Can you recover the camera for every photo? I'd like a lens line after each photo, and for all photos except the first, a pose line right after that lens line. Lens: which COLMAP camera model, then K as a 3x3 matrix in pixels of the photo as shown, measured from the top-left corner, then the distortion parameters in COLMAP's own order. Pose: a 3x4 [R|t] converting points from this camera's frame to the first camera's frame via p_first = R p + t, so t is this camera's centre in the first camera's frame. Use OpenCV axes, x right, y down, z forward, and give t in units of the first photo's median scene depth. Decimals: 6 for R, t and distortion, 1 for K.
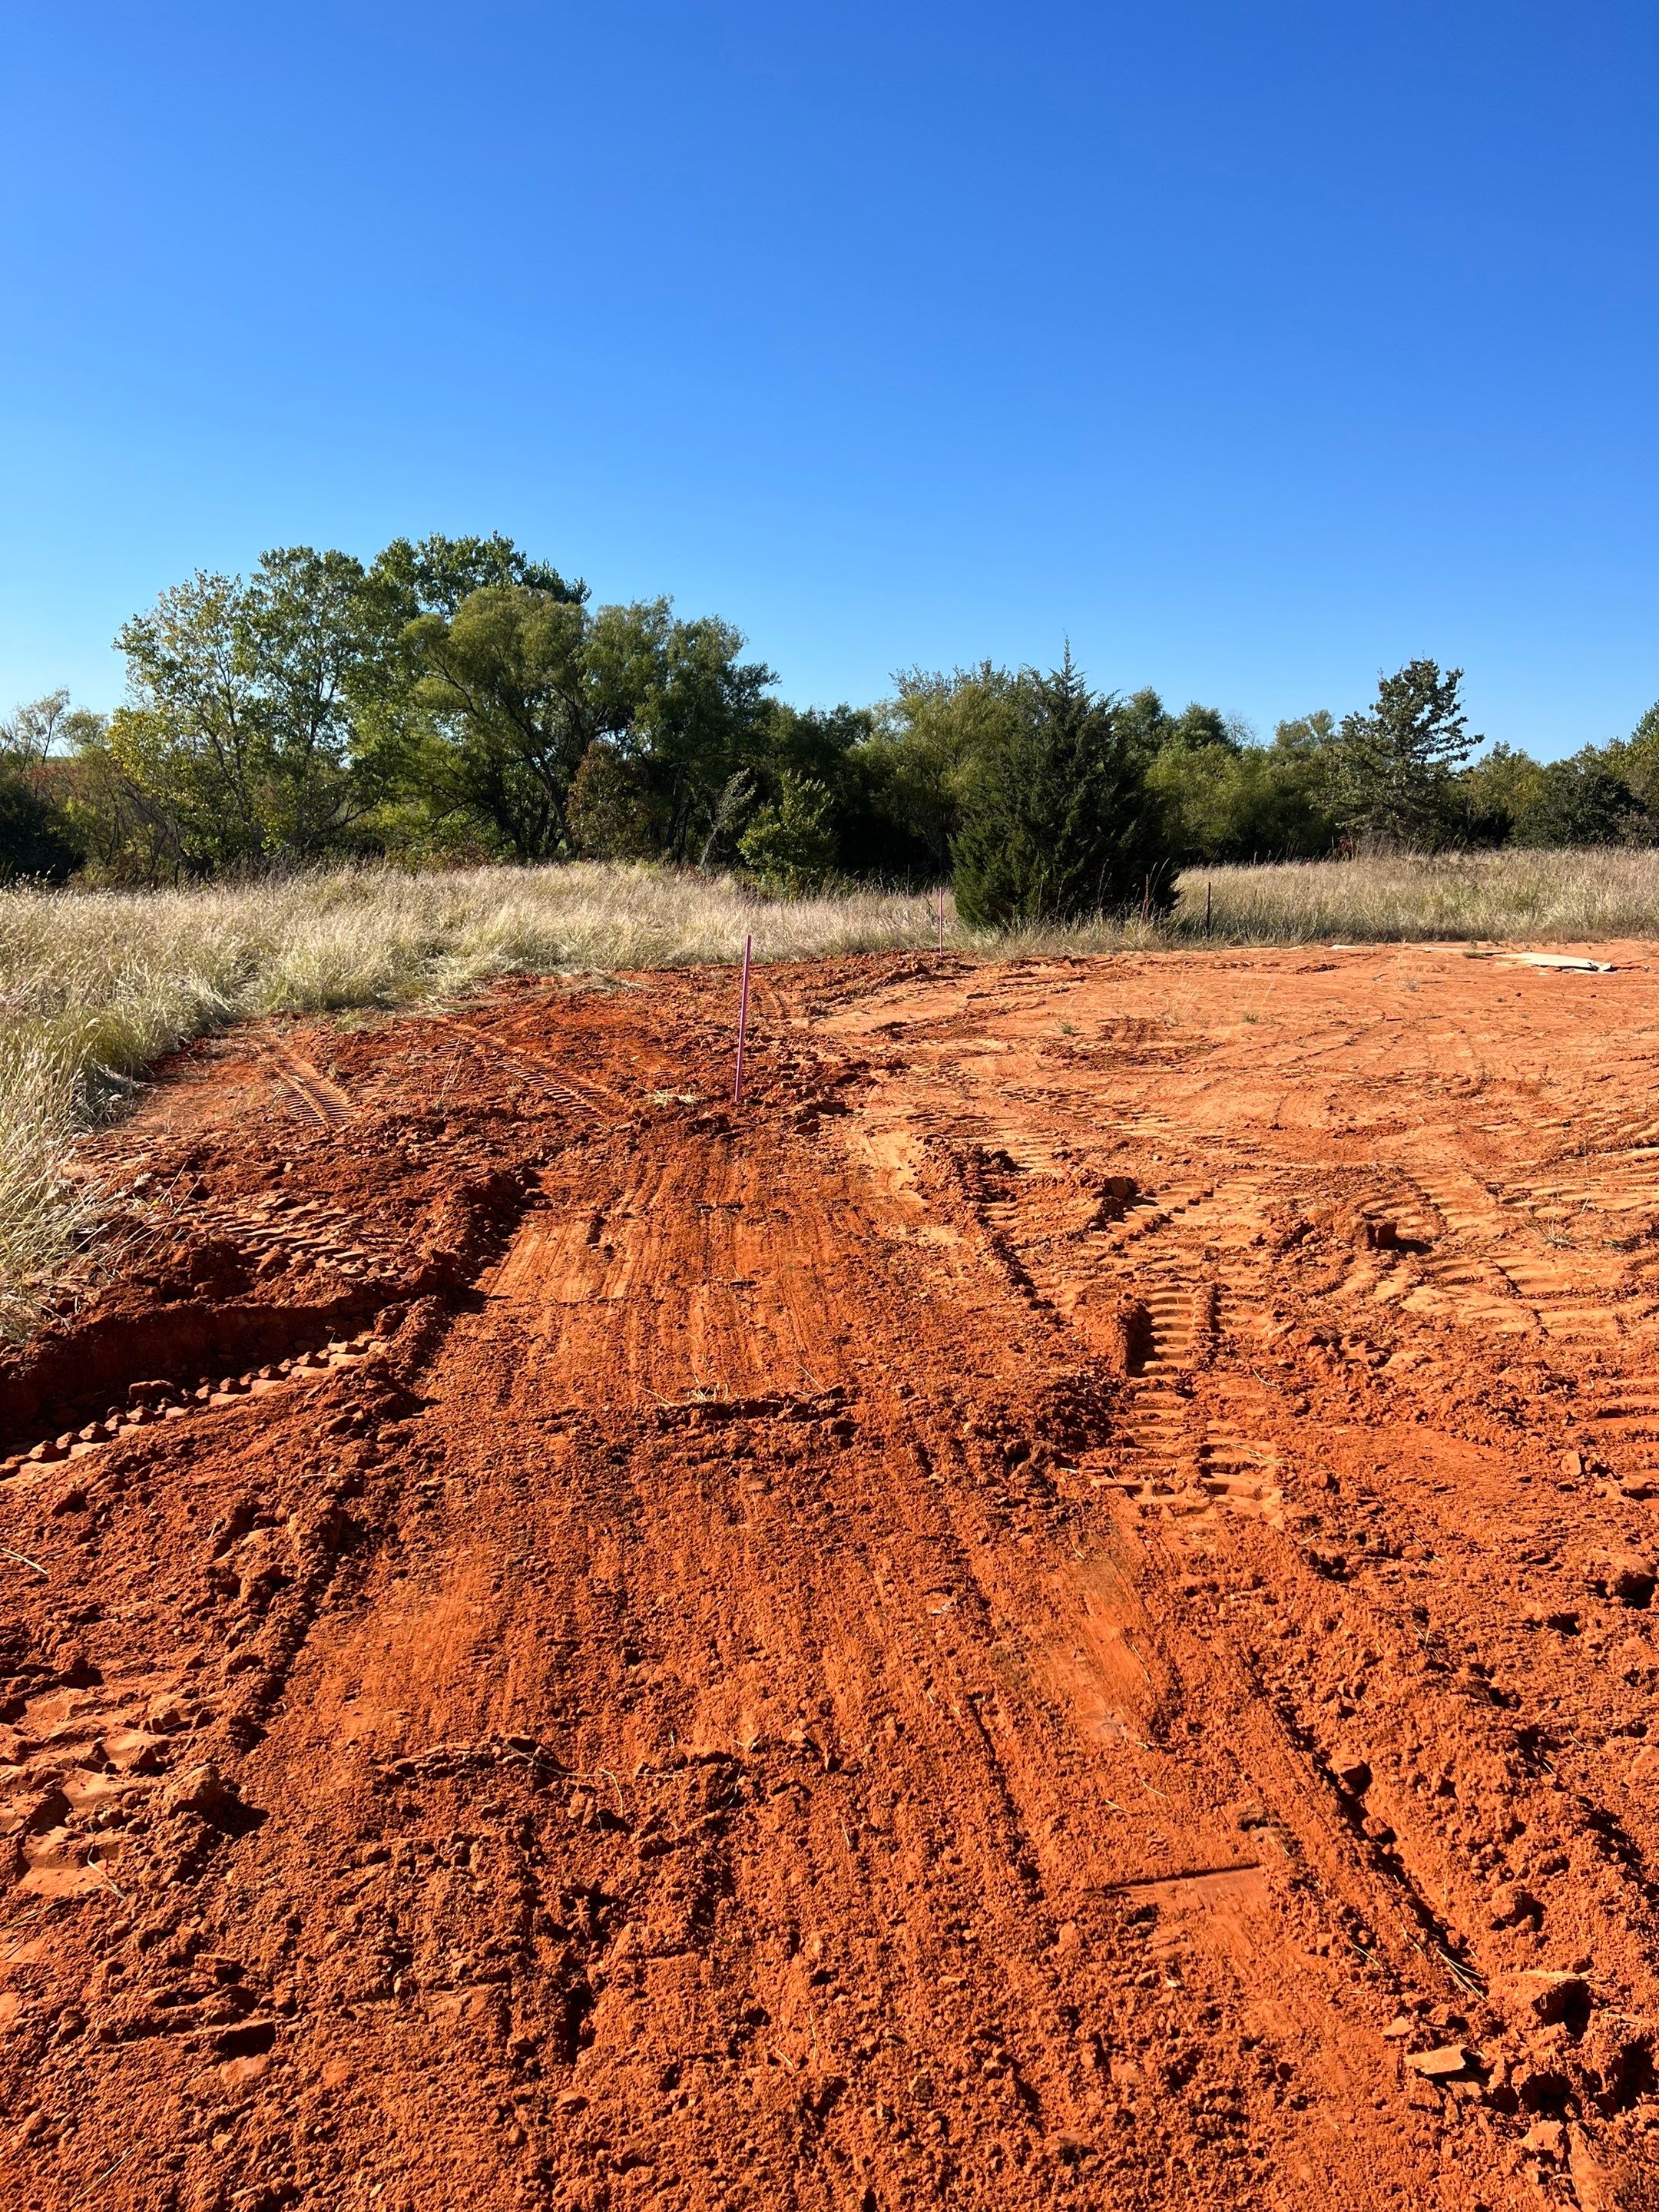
lens RADIAL K [[1641.2, 0, 829.5], [0, 1641.2, 1106.0], [0, 0, 1]] dist [0.009197, 0.003192]
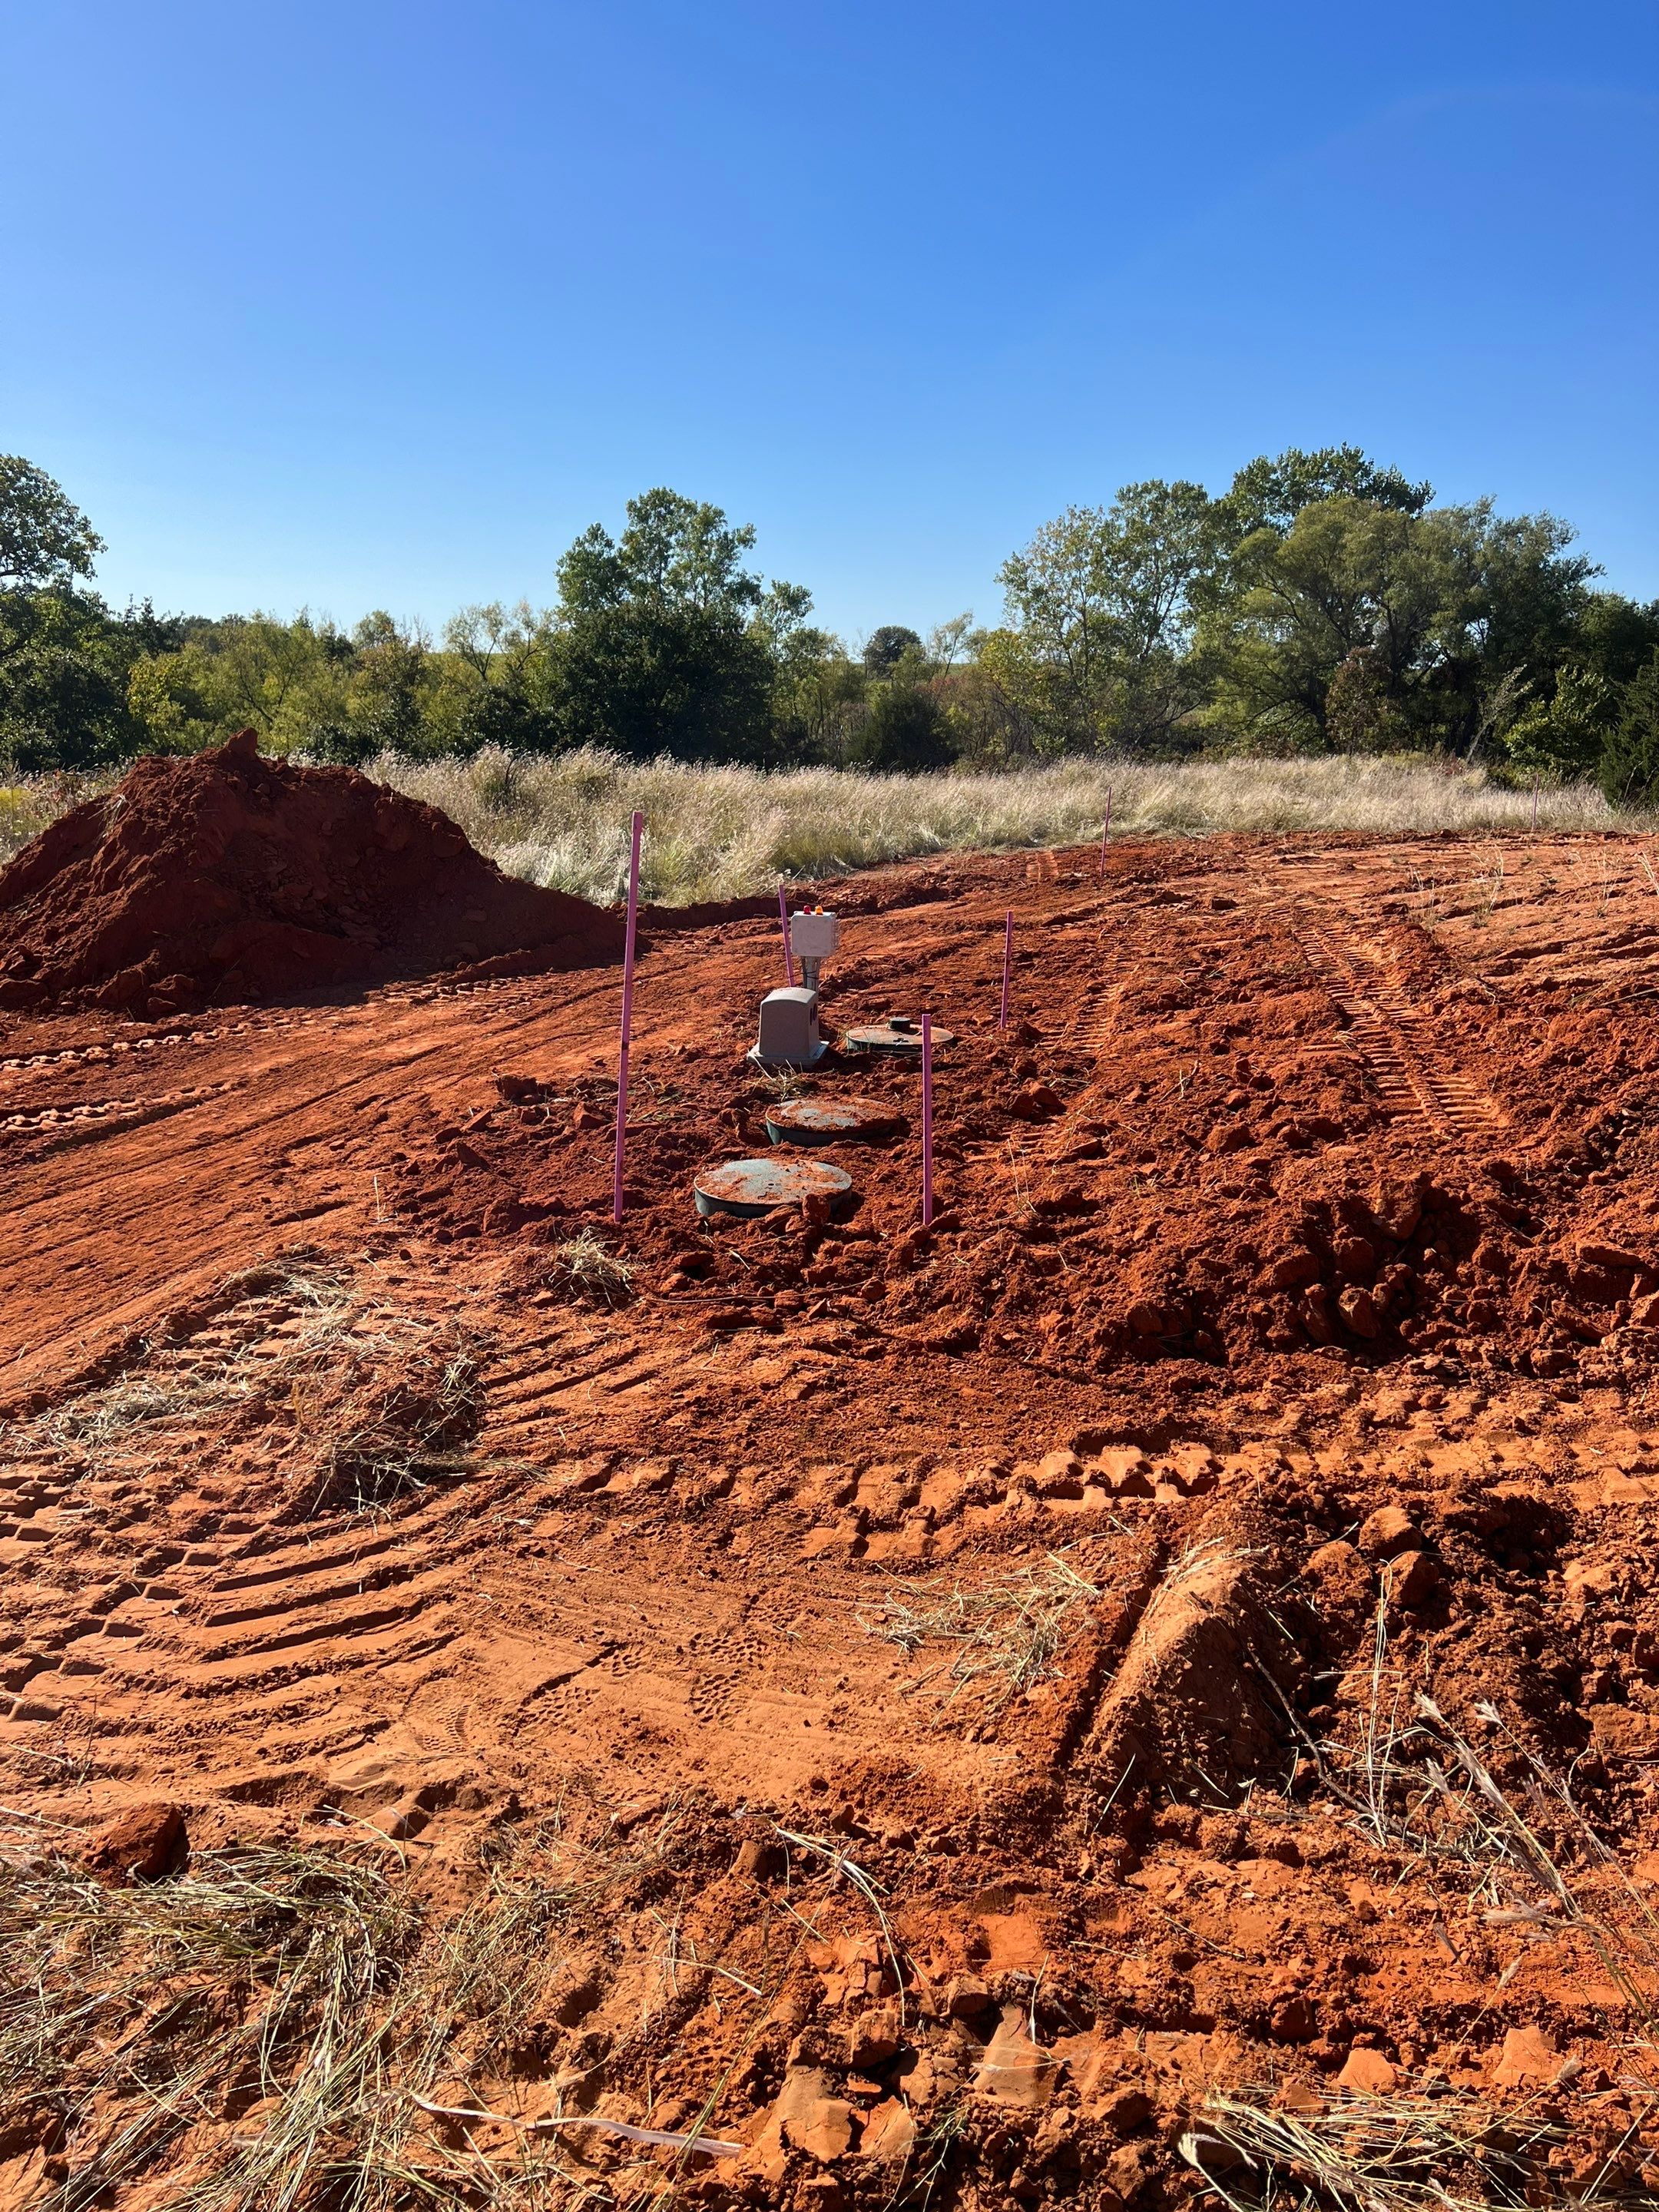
lens RADIAL K [[1641.2, 0, 829.5], [0, 1641.2, 1106.0], [0, 0, 1]] dist [0.009197, 0.003192]
pose [[0.858557, 0.107807, -0.501257, 0.107132], [-0.077588, 0.993704, 0.080826, 0.021158], [0.506814, -0.030502, 0.861516, -0.122550]]
